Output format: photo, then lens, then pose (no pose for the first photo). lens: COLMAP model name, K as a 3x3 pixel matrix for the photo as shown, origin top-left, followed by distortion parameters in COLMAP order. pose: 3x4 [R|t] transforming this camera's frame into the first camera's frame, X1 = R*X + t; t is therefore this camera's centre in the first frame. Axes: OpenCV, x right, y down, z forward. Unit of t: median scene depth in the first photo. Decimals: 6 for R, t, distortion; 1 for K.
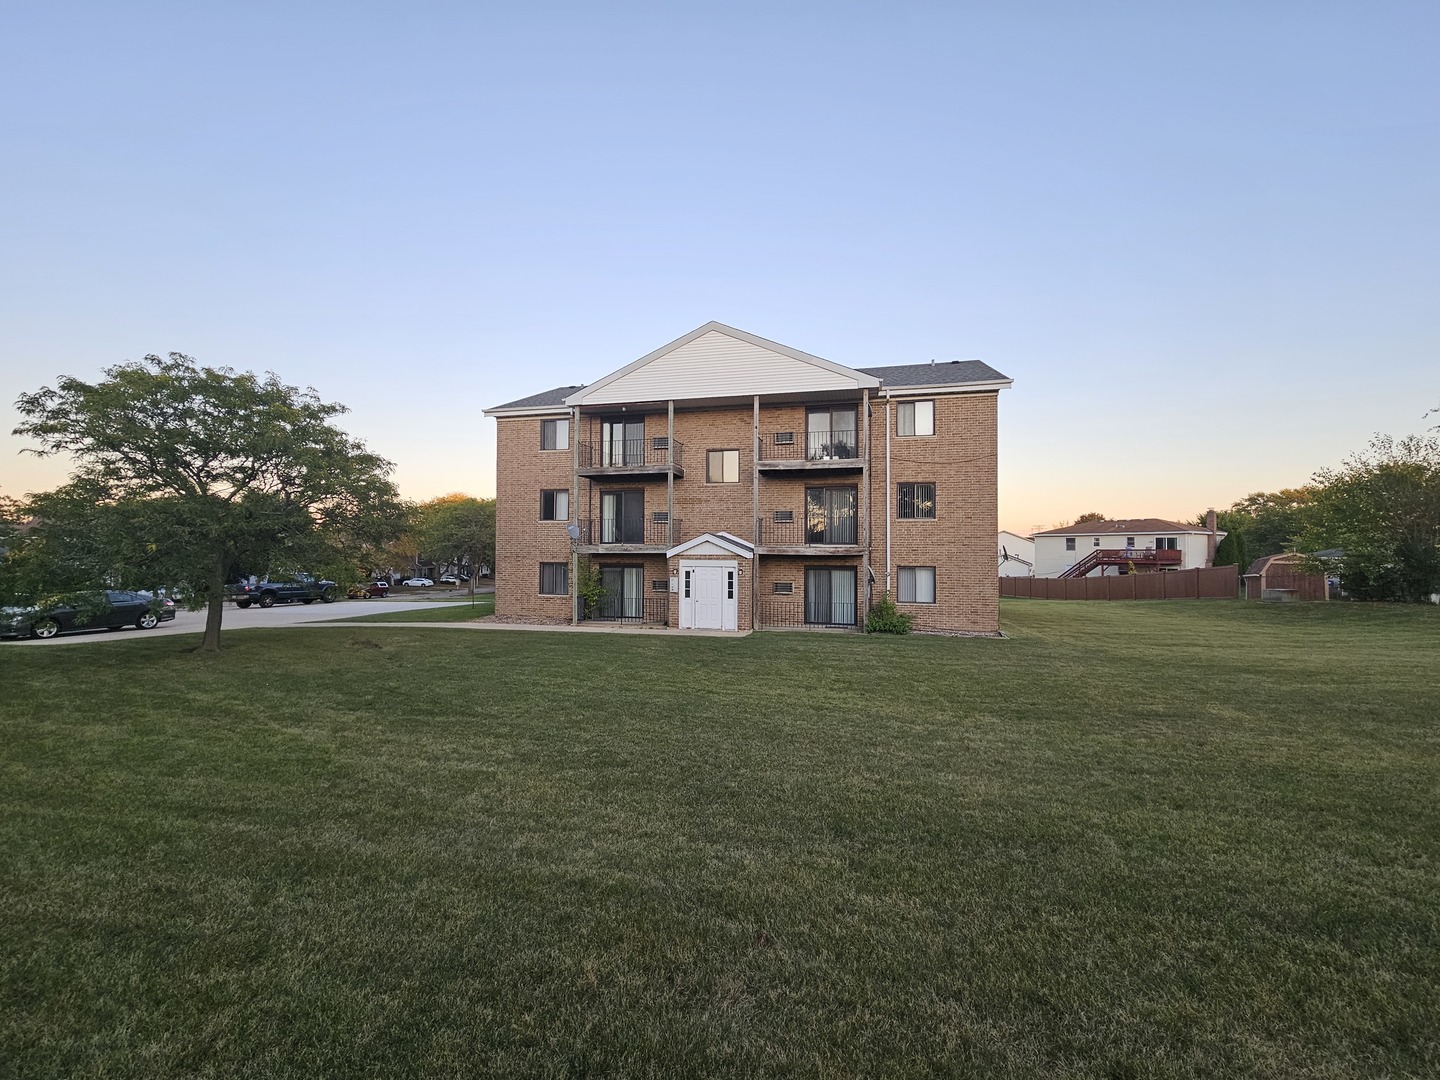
lens RADIAL K [[589.3, 0, 719.6], [0, 589.3, 535.1], [0, 0, 1]] dist [0.001420, 0.000628]
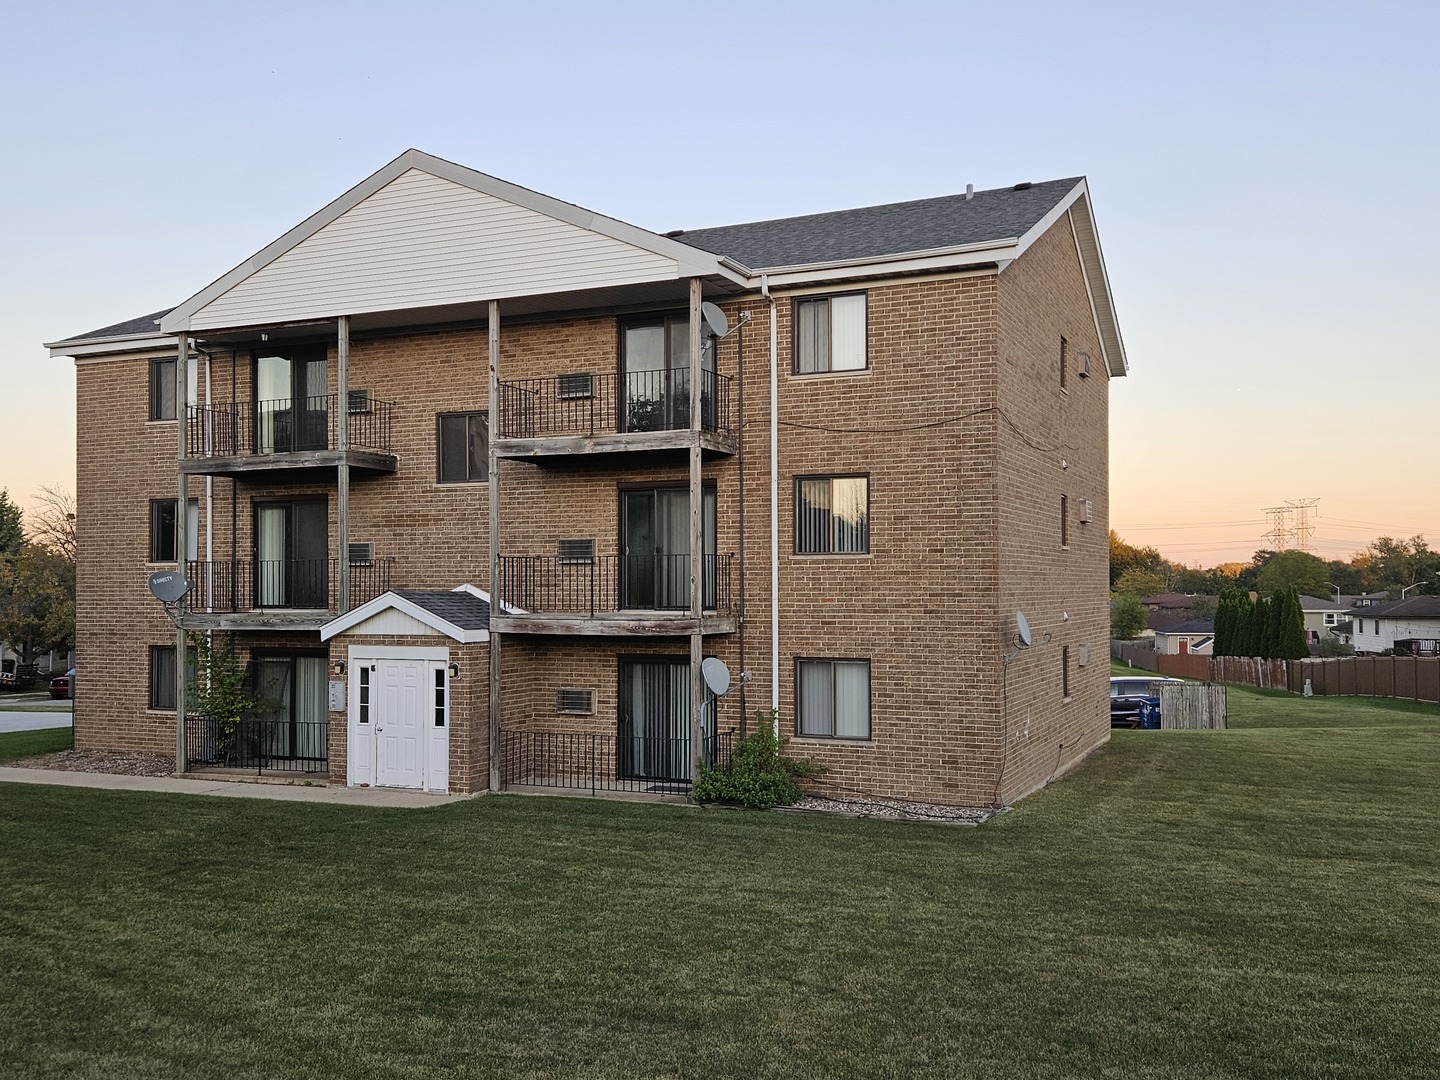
lens RADIAL K [[1313.7, 0, 720.9], [0, 1313.7, 550.5], [0, 0, 1]] dist [0.088778, 0.000000]
pose [[0.980870, -0.013705, -0.194180, 0.441042], [0.013821, 0.999904, -0.000753, -0.030723], [0.194171, -0.001945, 0.980966, -0.016643]]
